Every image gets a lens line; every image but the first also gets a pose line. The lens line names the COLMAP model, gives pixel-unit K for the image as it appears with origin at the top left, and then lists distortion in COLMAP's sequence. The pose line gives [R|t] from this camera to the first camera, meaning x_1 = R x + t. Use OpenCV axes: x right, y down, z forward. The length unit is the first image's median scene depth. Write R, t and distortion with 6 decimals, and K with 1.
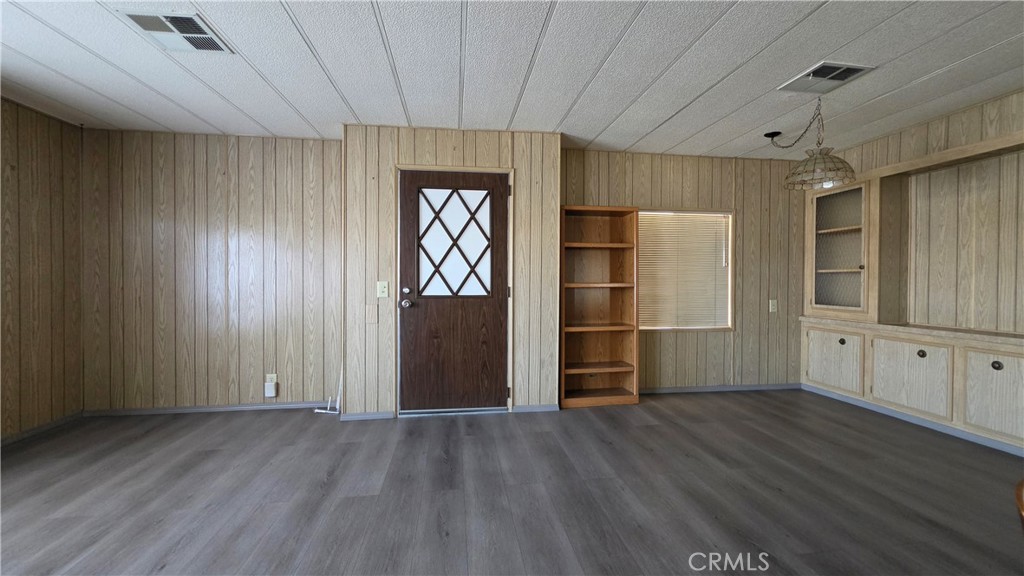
lens RADIAL K [[413.5, 0, 513.2], [0, 413.5, 285.9], [0, 0, 1]] dist [0.004435, 0.000192]
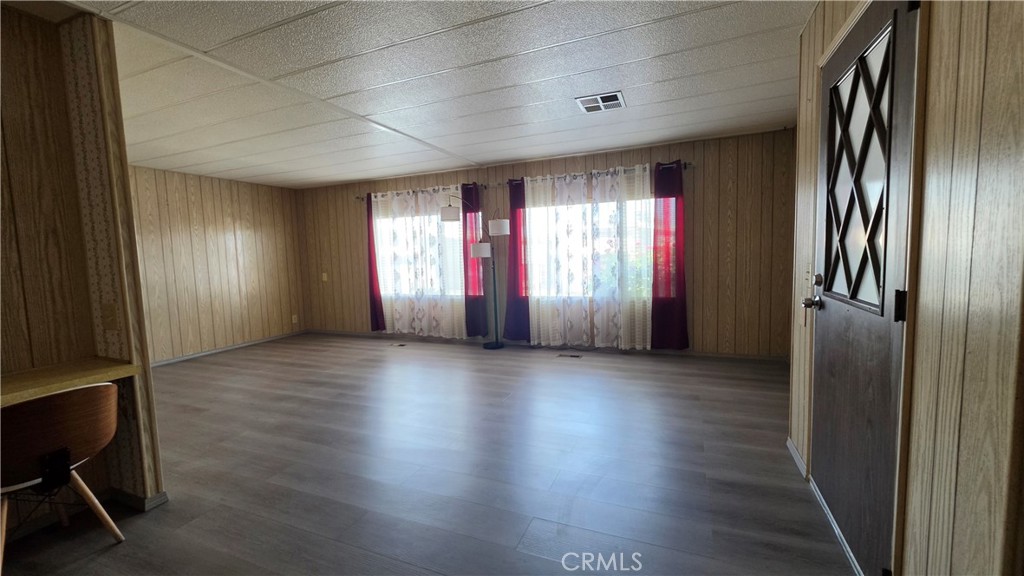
lens RADIAL K [[413.5, 0, 514.0], [0, 413.5, 286.8], [0, 0, 1]] dist [0.004435, 0.000192]
pose [[-0.516231, 0.086682, -0.852051, 0.491543], [0.023192, 0.995915, 0.087266, -0.044883], [0.856135, 0.025288, -0.516133, 1.002288]]
